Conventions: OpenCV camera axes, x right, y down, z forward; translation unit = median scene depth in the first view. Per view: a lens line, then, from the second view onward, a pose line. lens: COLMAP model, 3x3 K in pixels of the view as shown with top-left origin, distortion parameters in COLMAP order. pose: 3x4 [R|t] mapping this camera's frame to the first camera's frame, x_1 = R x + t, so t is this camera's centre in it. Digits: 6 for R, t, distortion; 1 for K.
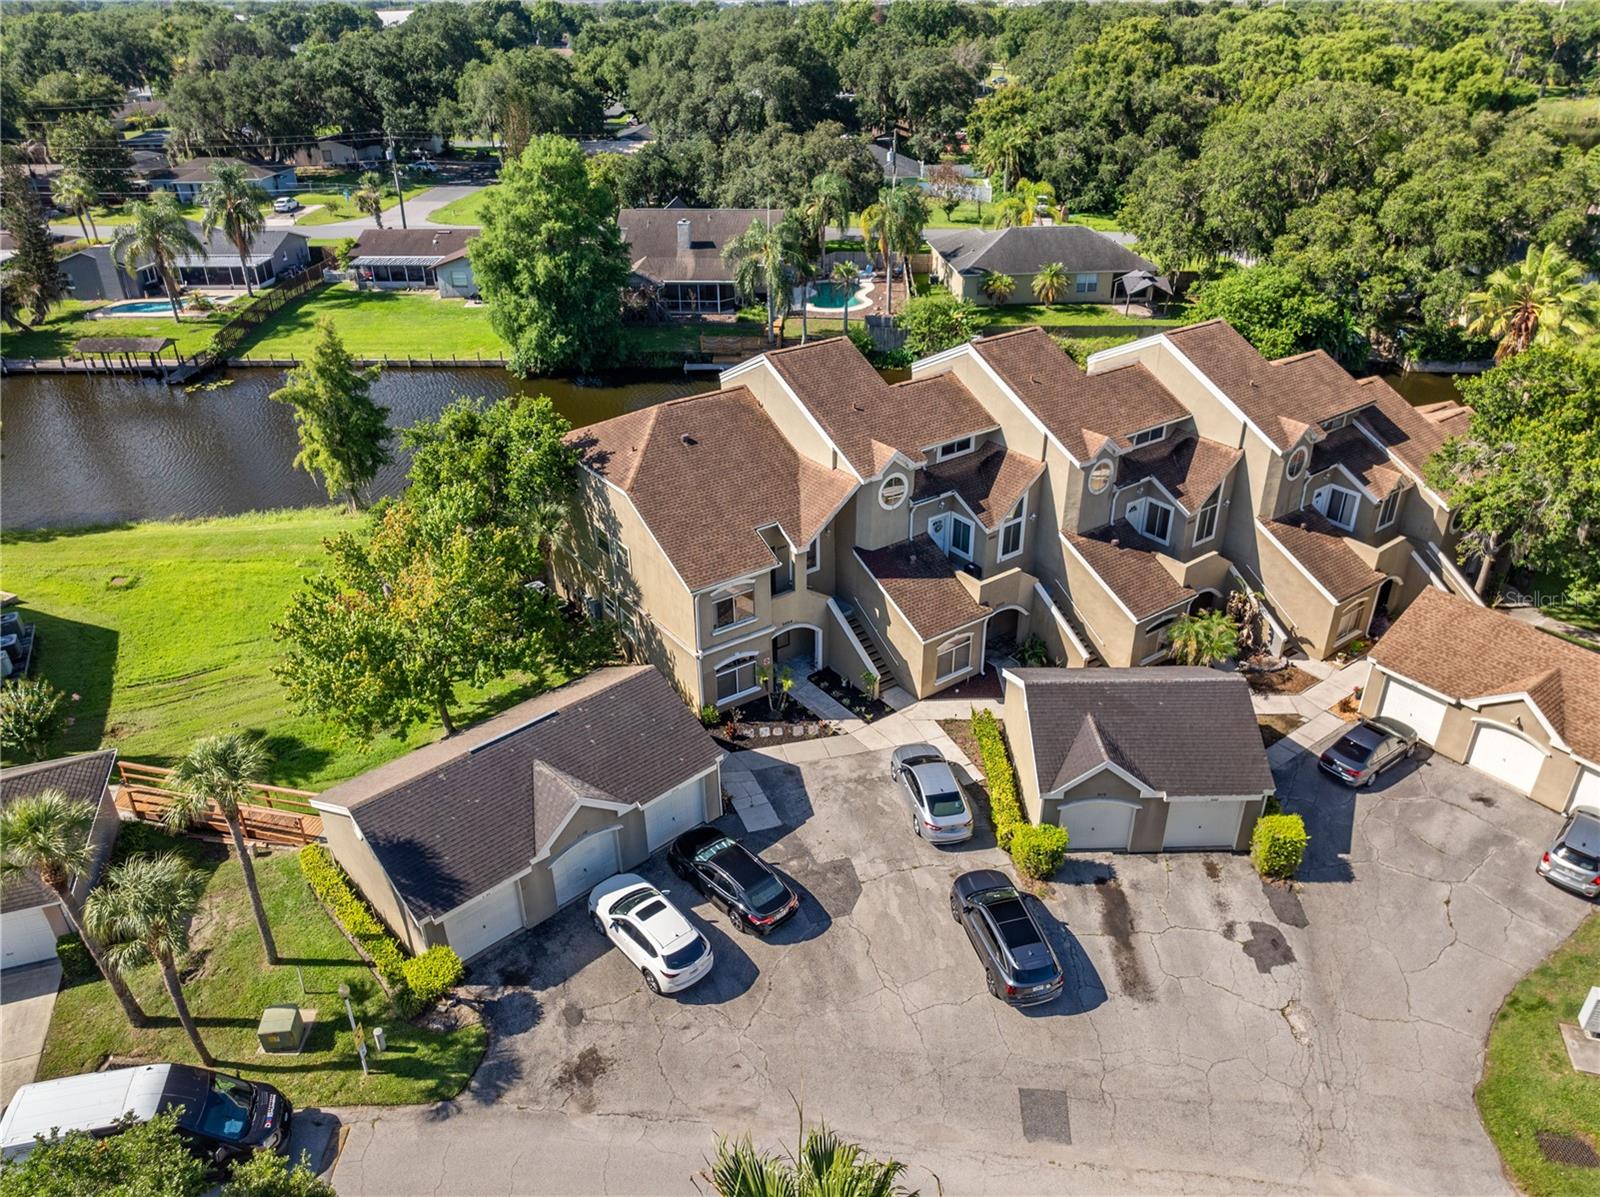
lens RADIAL K [[1129.2, 0, 809.7], [0, 1129.2, 594.8], [0, 0, 1]] dist [-0.038171, 0.006389]
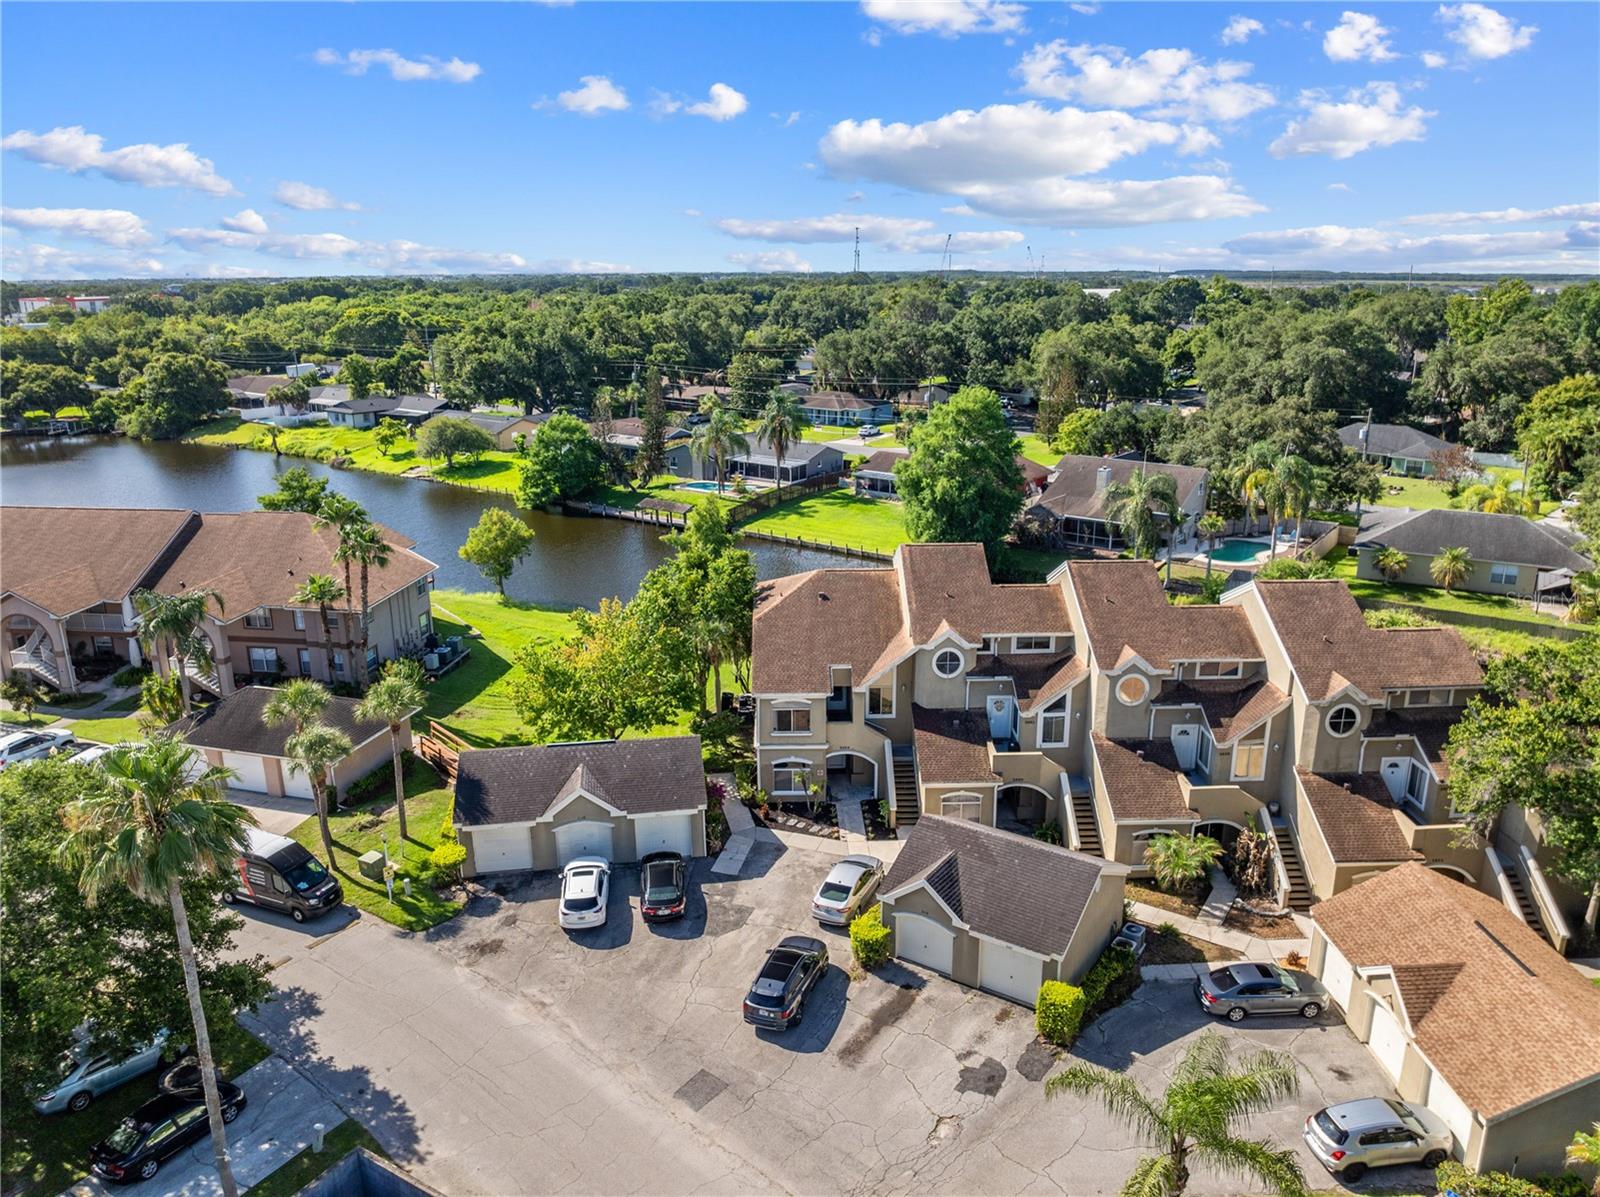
lens RADIAL K [[1129.2, 0, 807.3], [0, 1129.2, 596.7], [0, 0, 1]] dist [-0.038171, 0.006389]
pose [[0.822955, 0.159961, -0.545121, 0.605206], [-0.273205, 0.952734, -0.132879, 0.043075], [0.498100, 0.258284, 0.827760, -0.095804]]
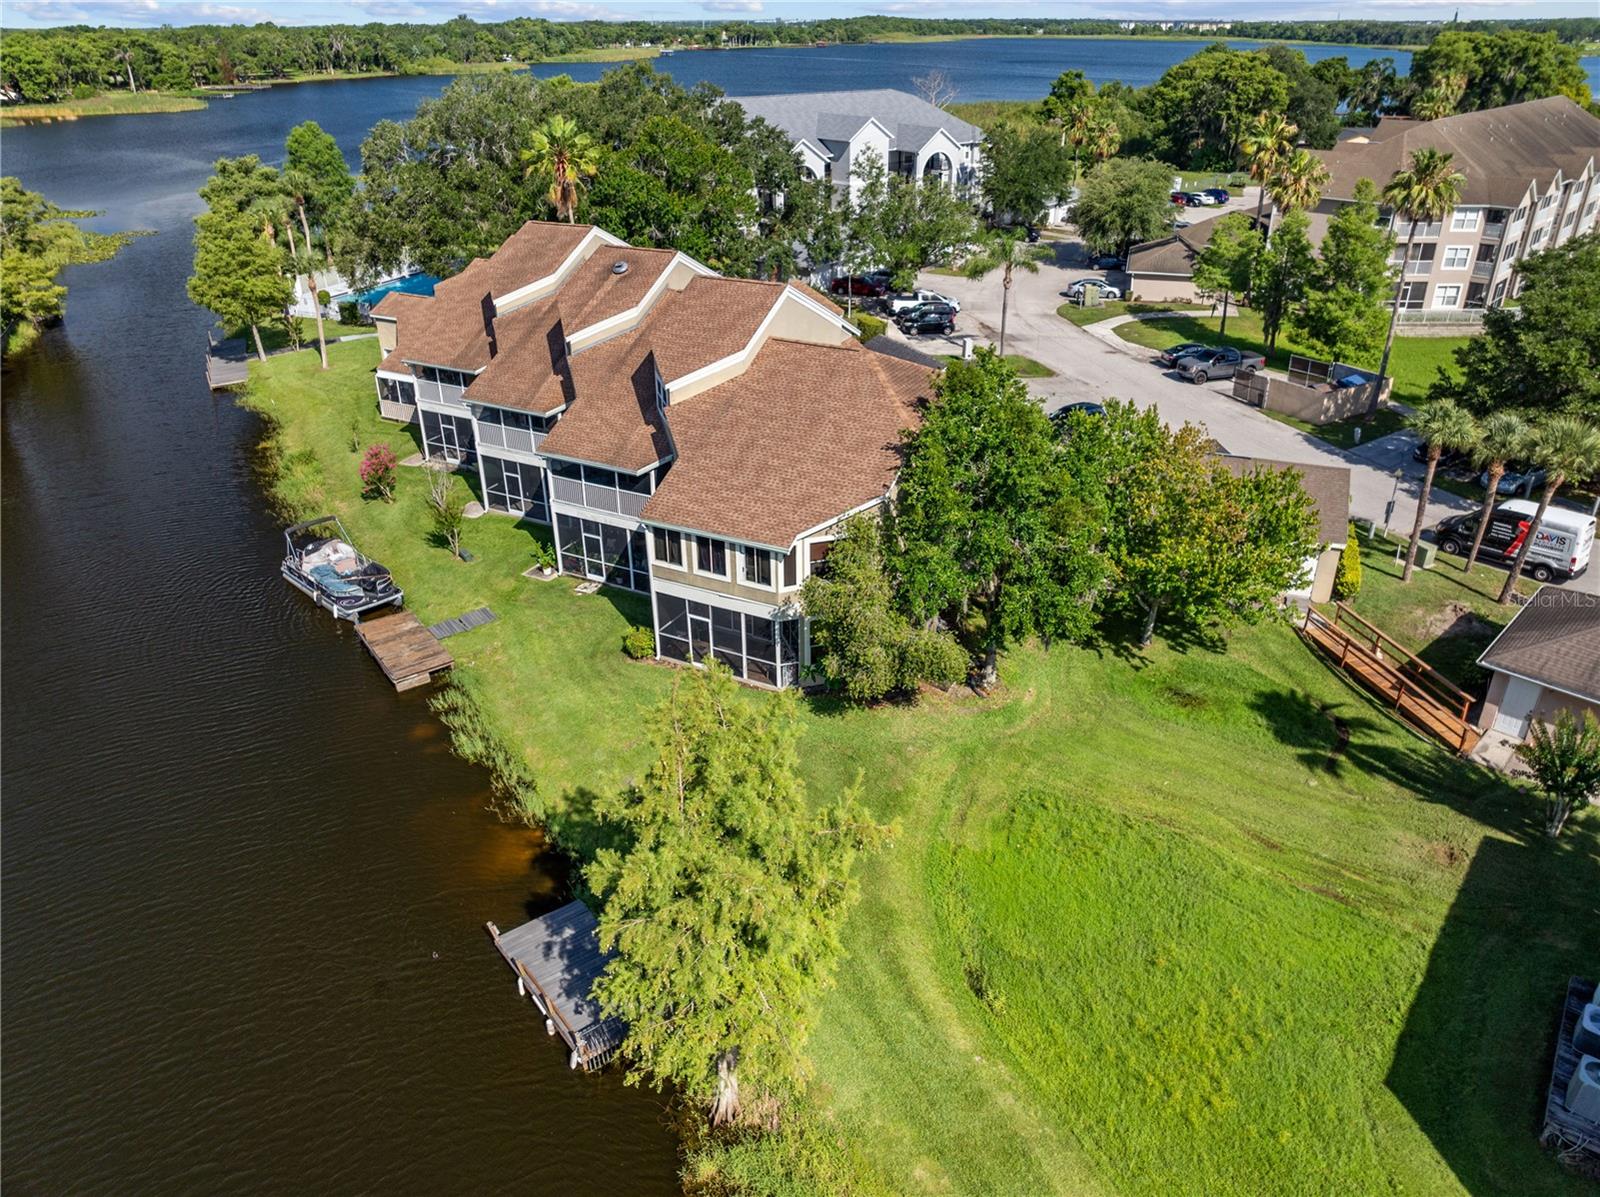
lens RADIAL K [[1129.2, 0, 810.3], [0, 1129.2, 591.1], [0, 0, 1]] dist [-0.038171, 0.006389]
pose [[-0.437314, -0.394132, 0.808342, -0.968023], [0.445966, 0.685499, 0.575504, -0.604297], [-0.780942, 0.612169, -0.124009, 1.321808]]
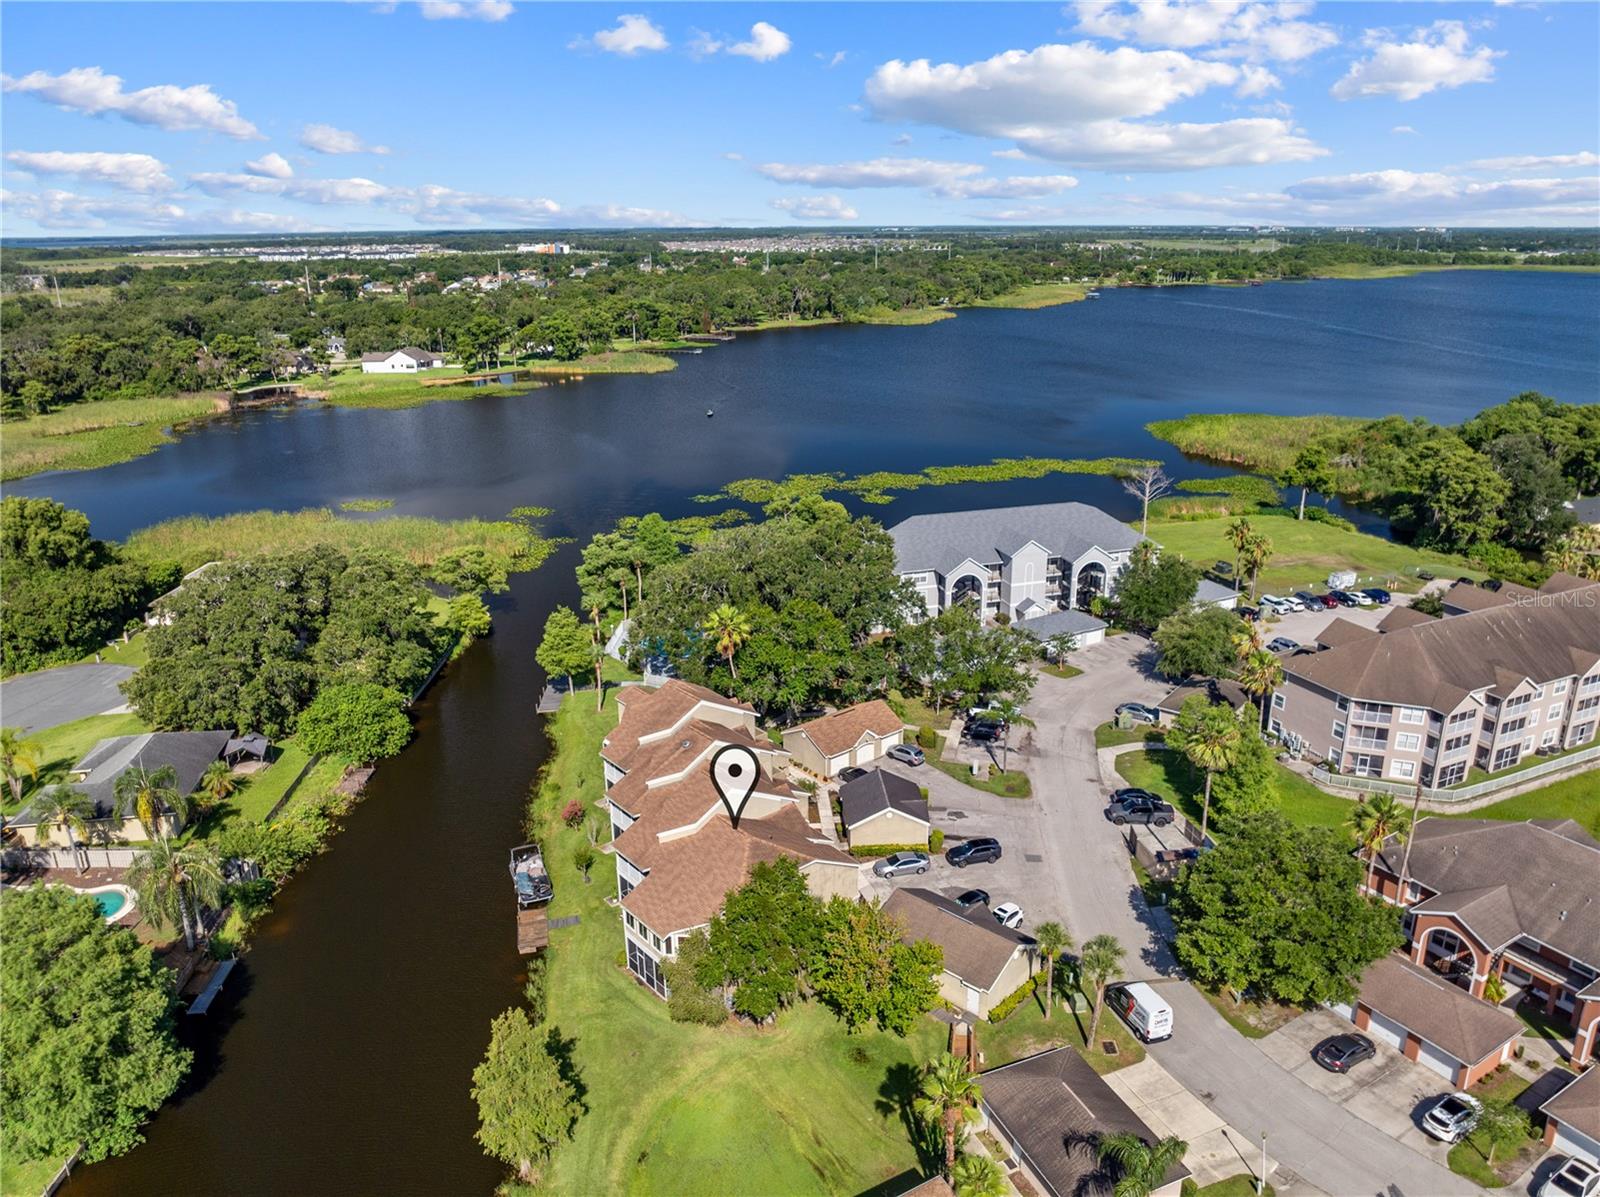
lens RADIAL K [[1129.2, 0, 809.0], [0, 1129.2, 594.0], [0, 0, 1]] dist [-0.038171, 0.006389]
pose [[-0.063012, -0.296952, 0.952811, -1.829091], [0.491455, 0.821698, 0.288591, -1.005374], [-0.868621, 0.486448, 0.094161, 0.579079]]
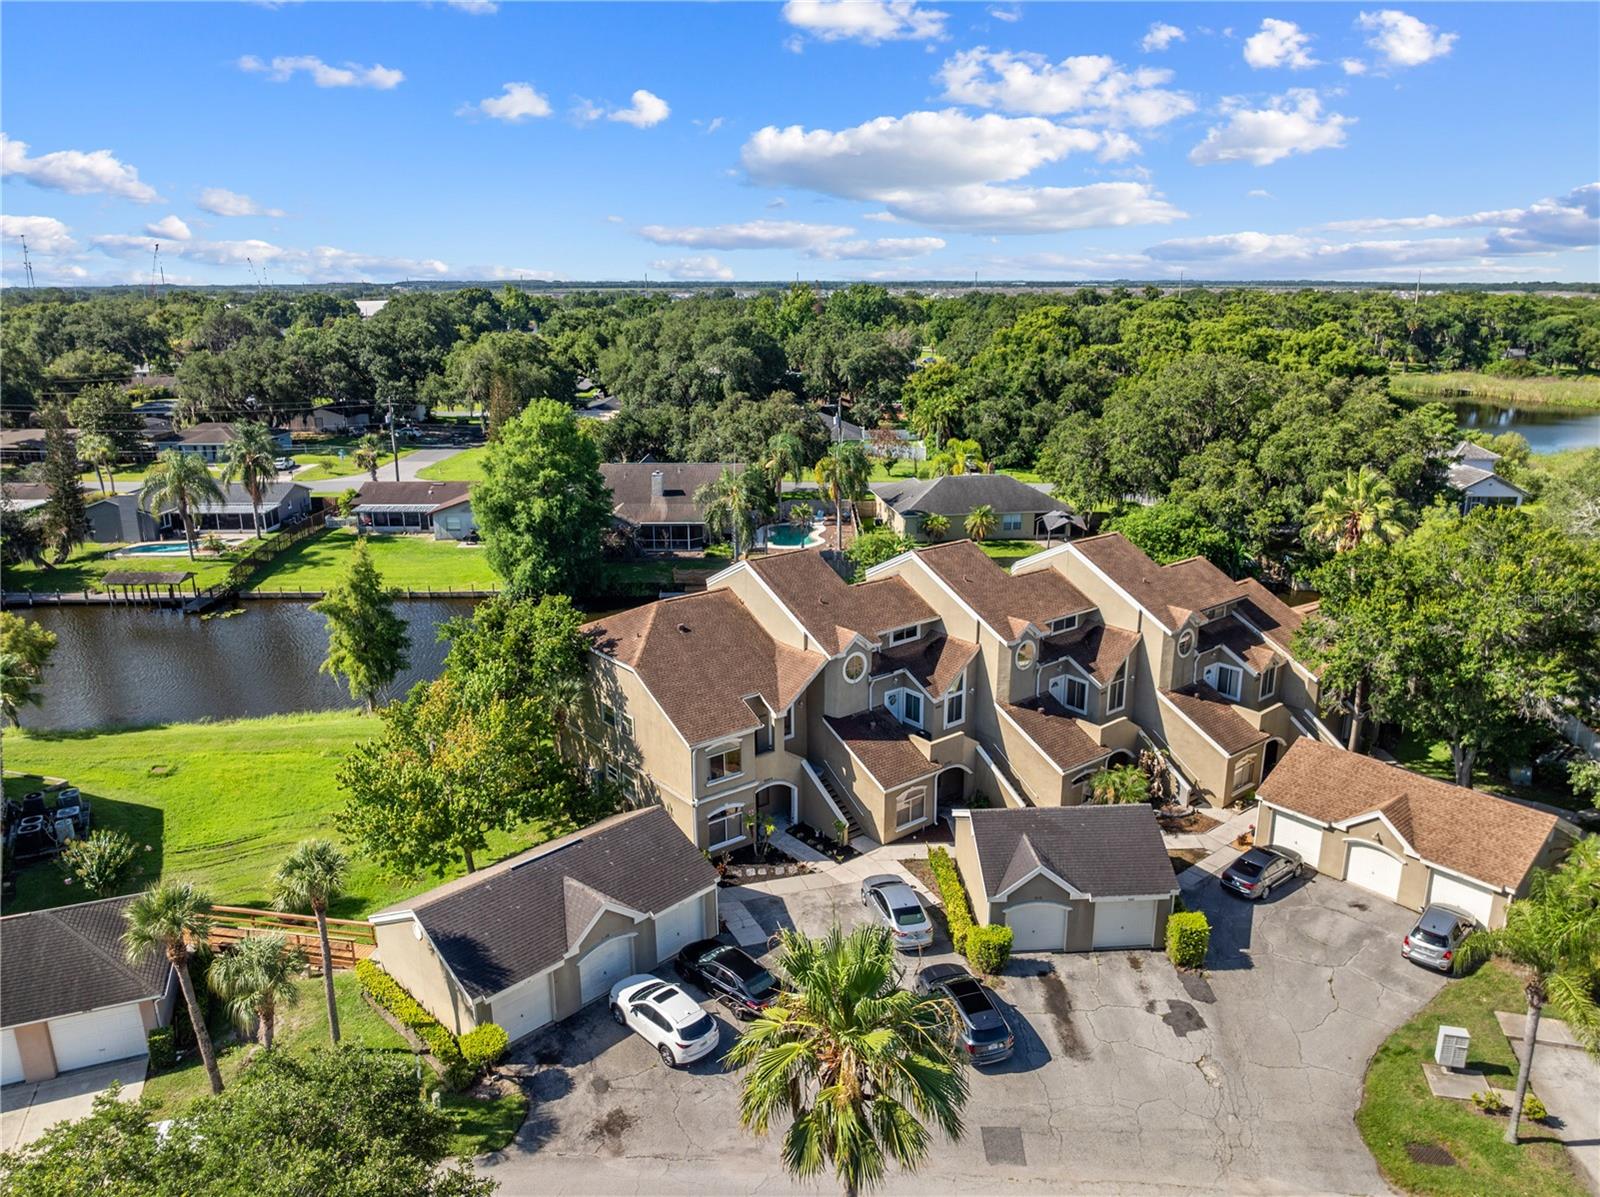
lens RADIAL K [[1129.2, 0, 809.1], [0, 1129.2, 595.4], [0, 0, 1]] dist [-0.038171, 0.006389]
pose [[0.998819, -0.010574, 0.047413, -0.031222], [0.020992, 0.974140, -0.224969, 0.103688], [-0.043808, 0.225699, 0.973212, -0.187692]]
